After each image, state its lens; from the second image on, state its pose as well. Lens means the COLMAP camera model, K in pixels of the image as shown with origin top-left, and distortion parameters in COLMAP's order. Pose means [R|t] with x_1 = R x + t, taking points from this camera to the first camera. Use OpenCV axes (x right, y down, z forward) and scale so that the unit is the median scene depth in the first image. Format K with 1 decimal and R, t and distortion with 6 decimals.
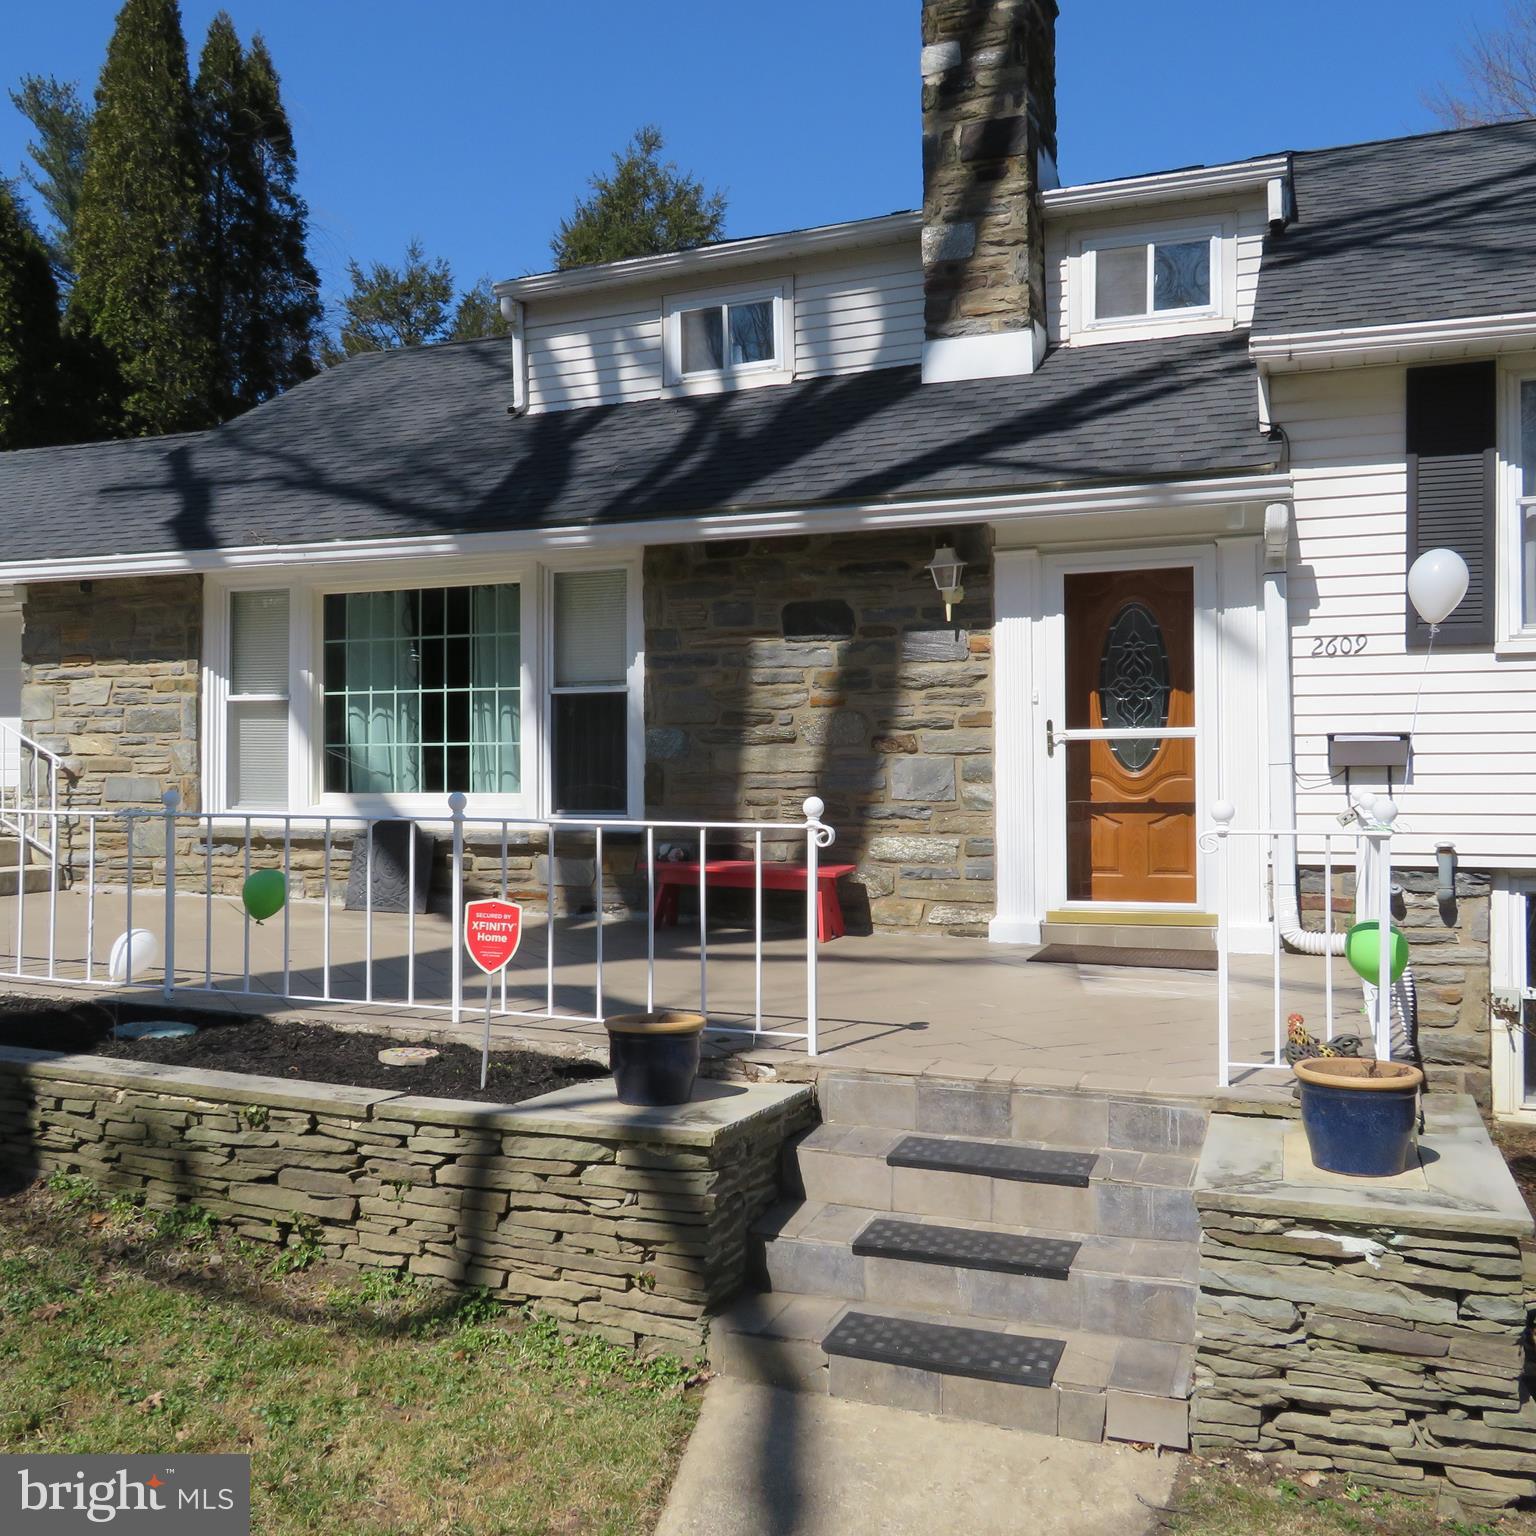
lens RADIAL K [[1448.4, 0, 767.9], [0, 1448.4, 772.0], [0, 0, 1]] dist [-0.016451, 0.000000]
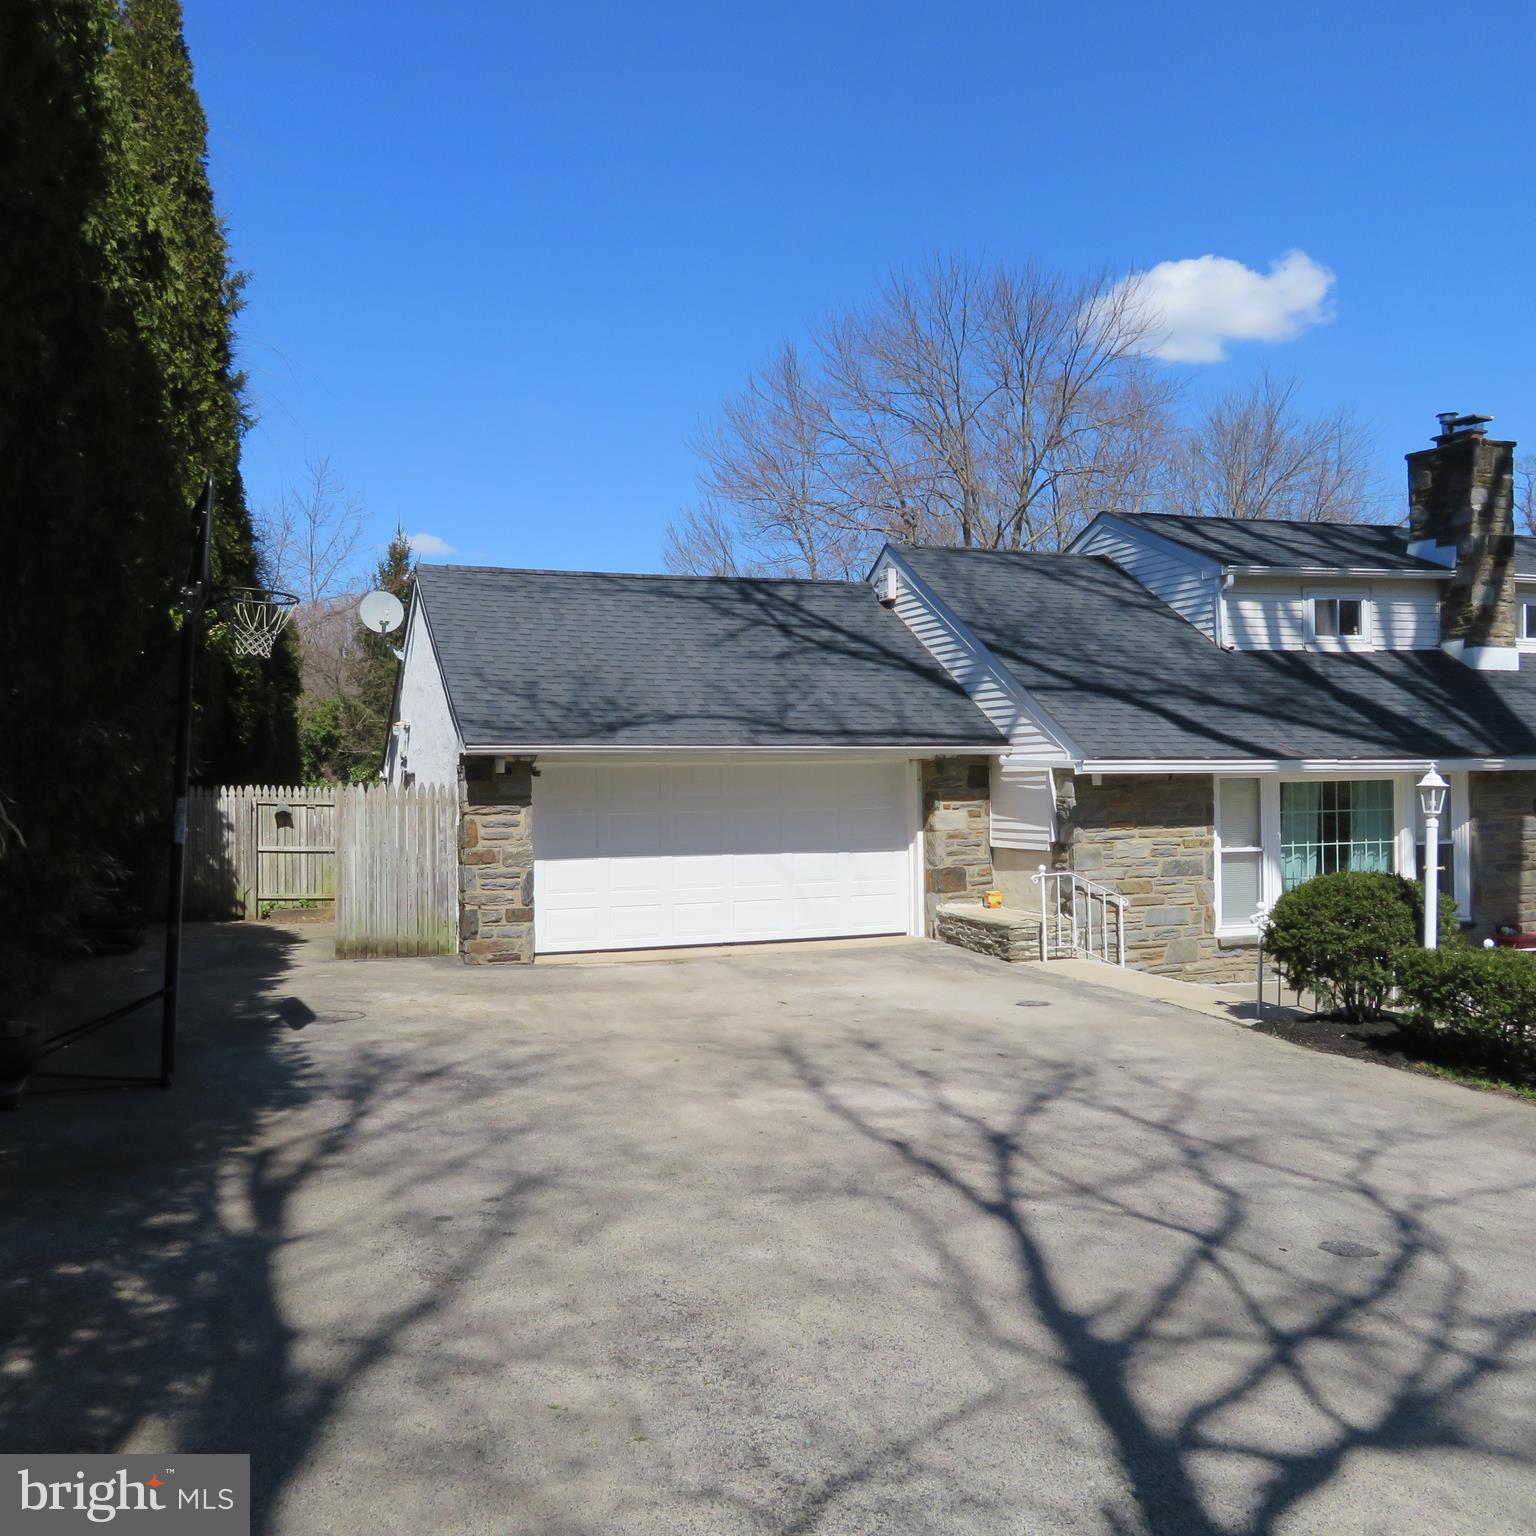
lens RADIAL K [[1448.4, 0, 760.8], [0, 1448.4, 766.9], [0, 0, 1]] dist [-0.016451, 0.000000]
pose [[0.747685, -0.007212, 0.664014, -1.912832], [0.009821, 0.999952, -0.000199, -0.157822], [-0.663981, 0.006670, 0.747720, 0.228101]]
